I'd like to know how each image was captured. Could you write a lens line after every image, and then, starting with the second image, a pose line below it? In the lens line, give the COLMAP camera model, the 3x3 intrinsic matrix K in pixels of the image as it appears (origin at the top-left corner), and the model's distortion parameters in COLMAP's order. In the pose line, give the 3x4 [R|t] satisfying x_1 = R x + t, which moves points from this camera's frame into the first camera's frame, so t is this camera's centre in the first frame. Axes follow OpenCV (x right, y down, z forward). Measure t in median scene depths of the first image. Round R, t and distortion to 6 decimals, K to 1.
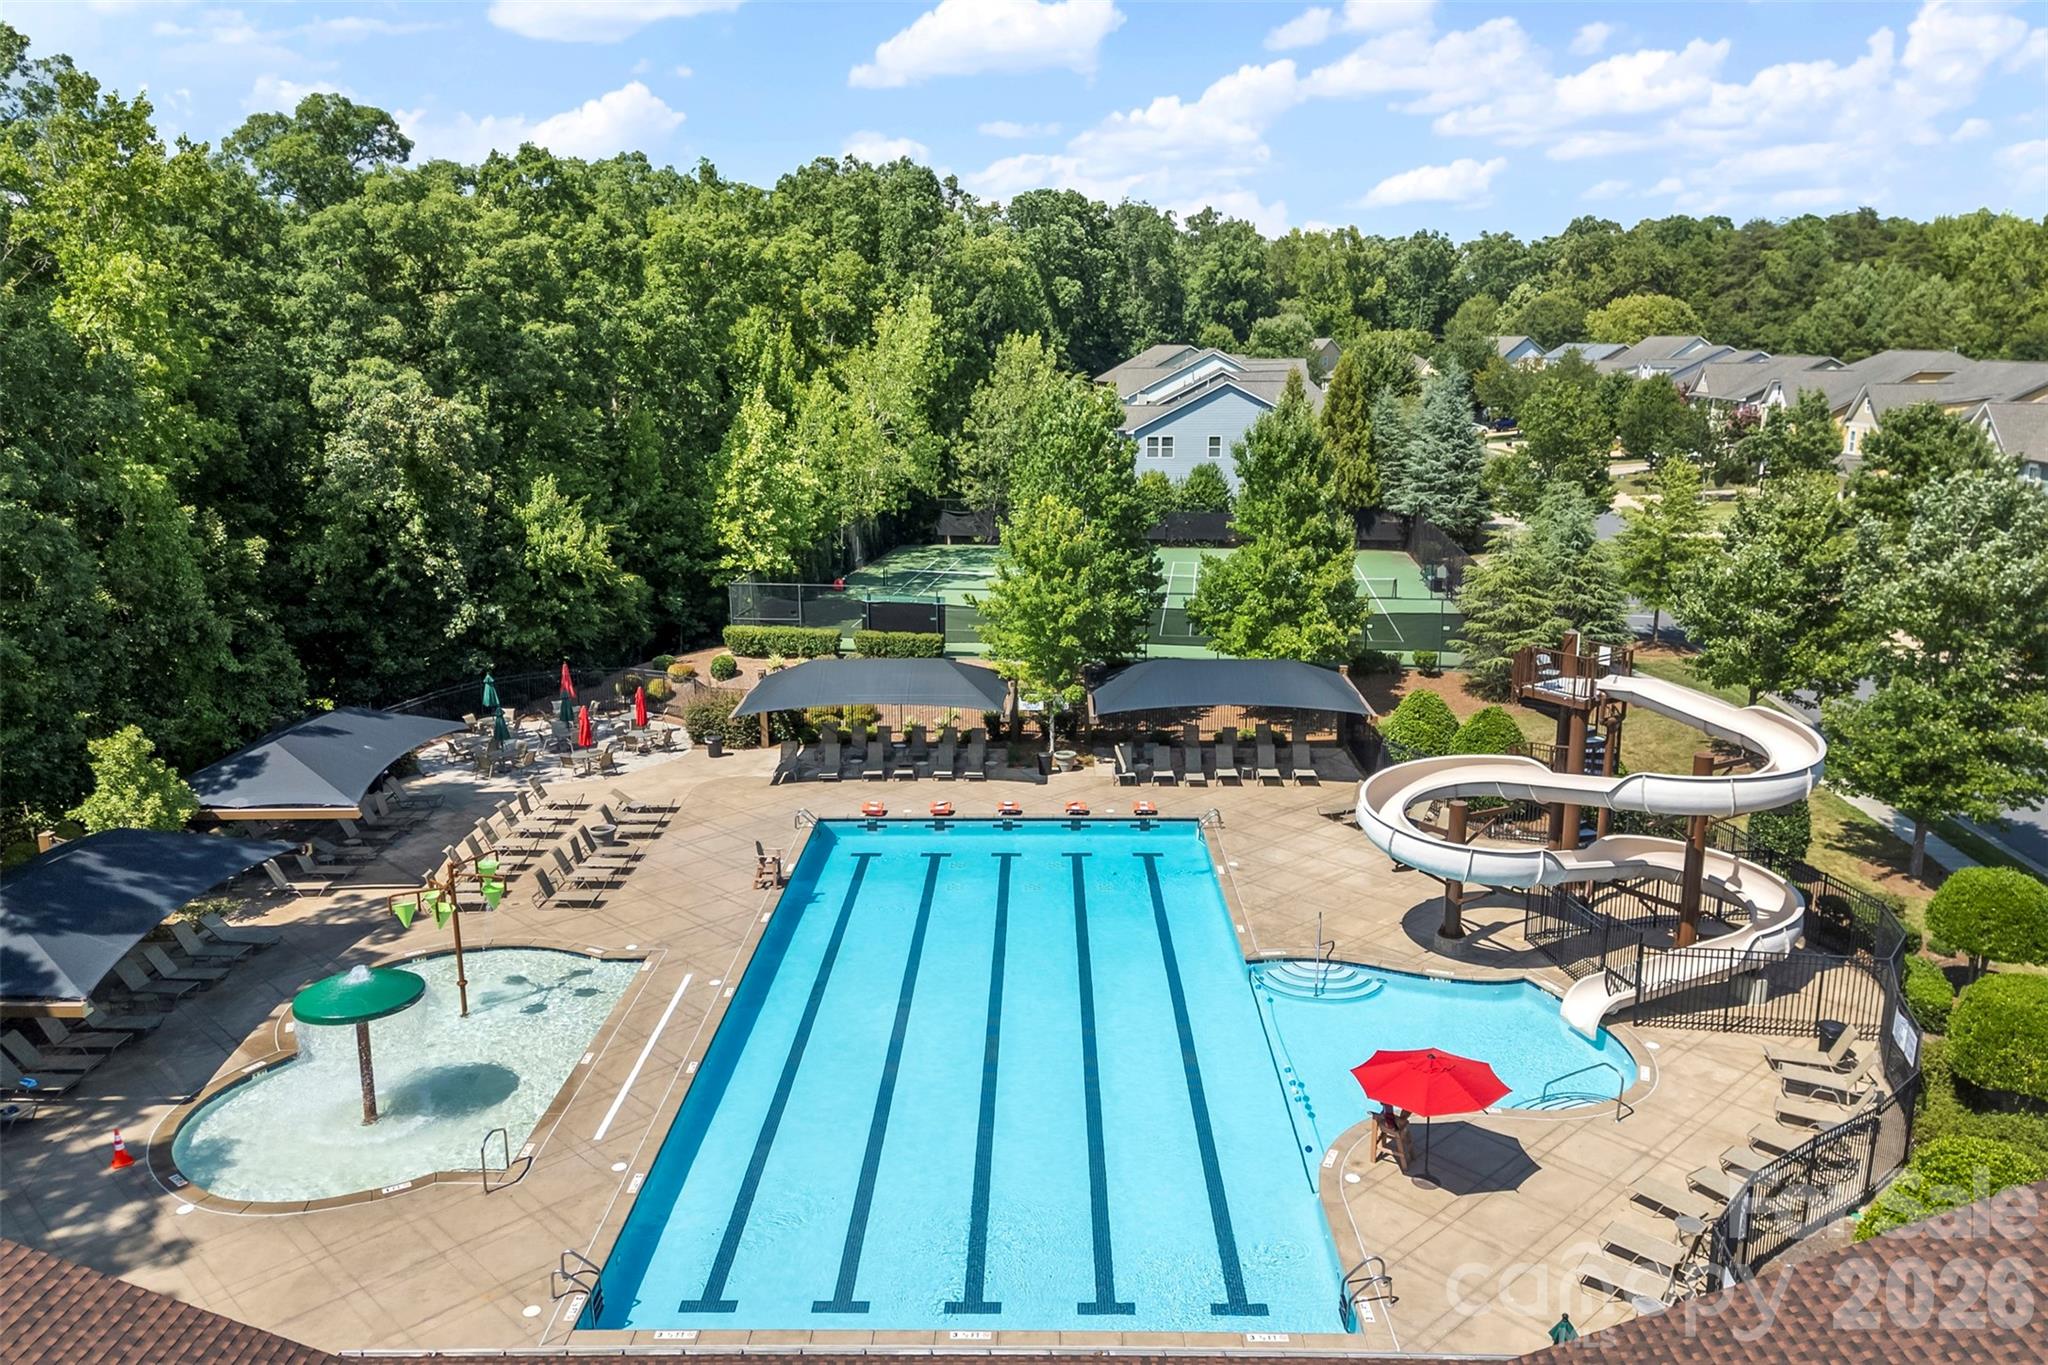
lens RADIAL K [[1527.2, 0, 1032.3], [0, 1527.2, 675.8], [0, 0, 1]] dist [0.064395, -0.006385]
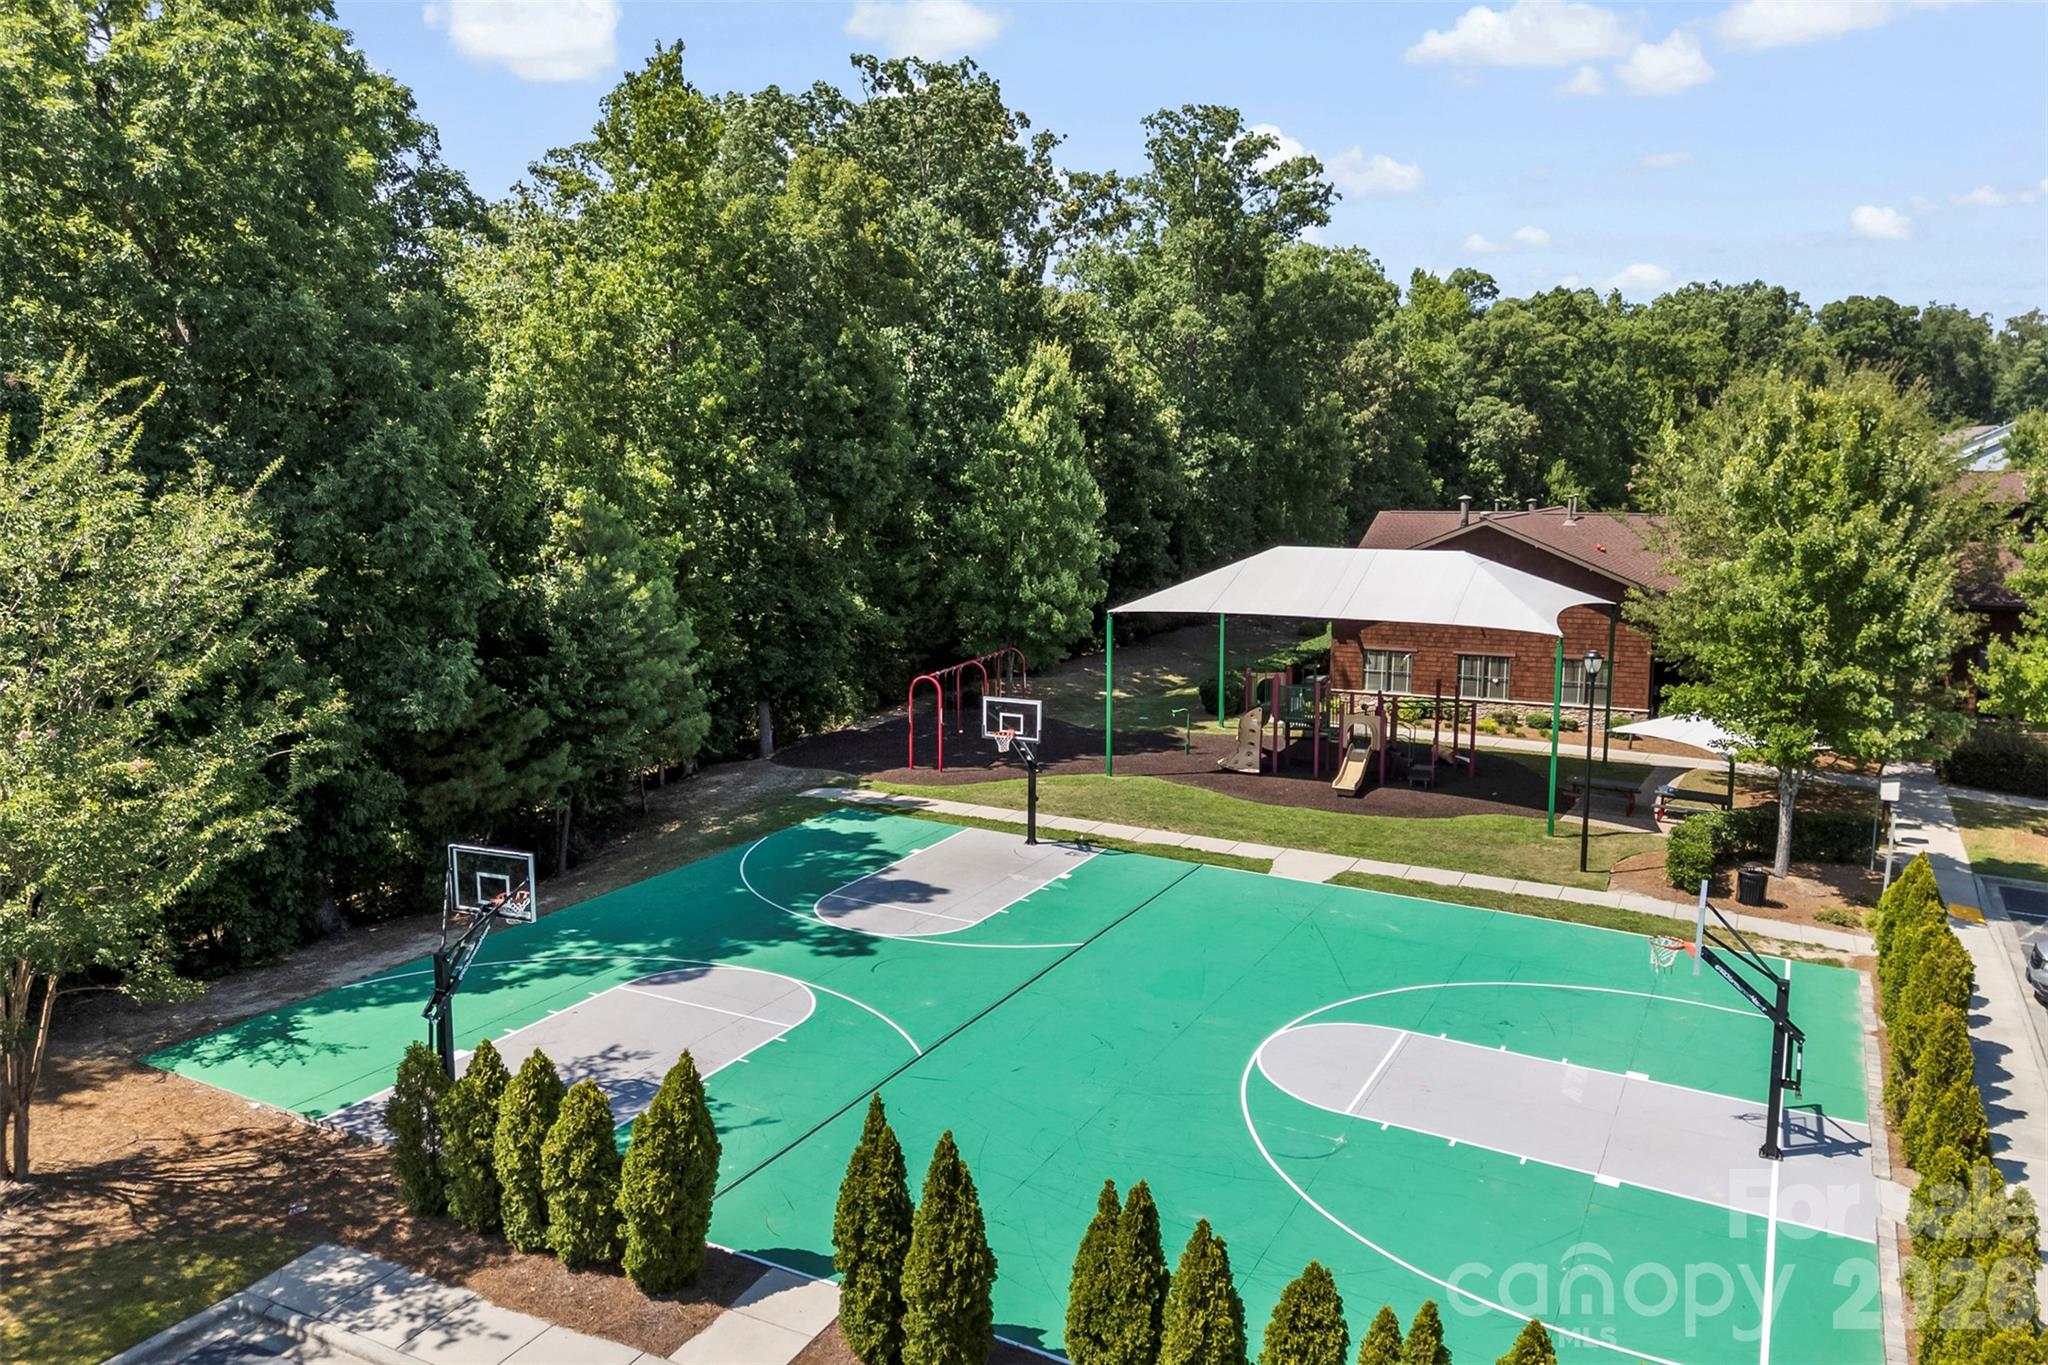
lens RADIAL K [[1527.2, 0, 1032.3], [0, 1527.2, 675.8], [0, 0, 1]] dist [0.064395, -0.006385]
pose [[0.898951, 0.089733, -0.428759, -0.053951], [-0.119269, 0.991953, -0.042463, 0.230090], [0.421499, 0.089310, 0.902420, -0.754215]]
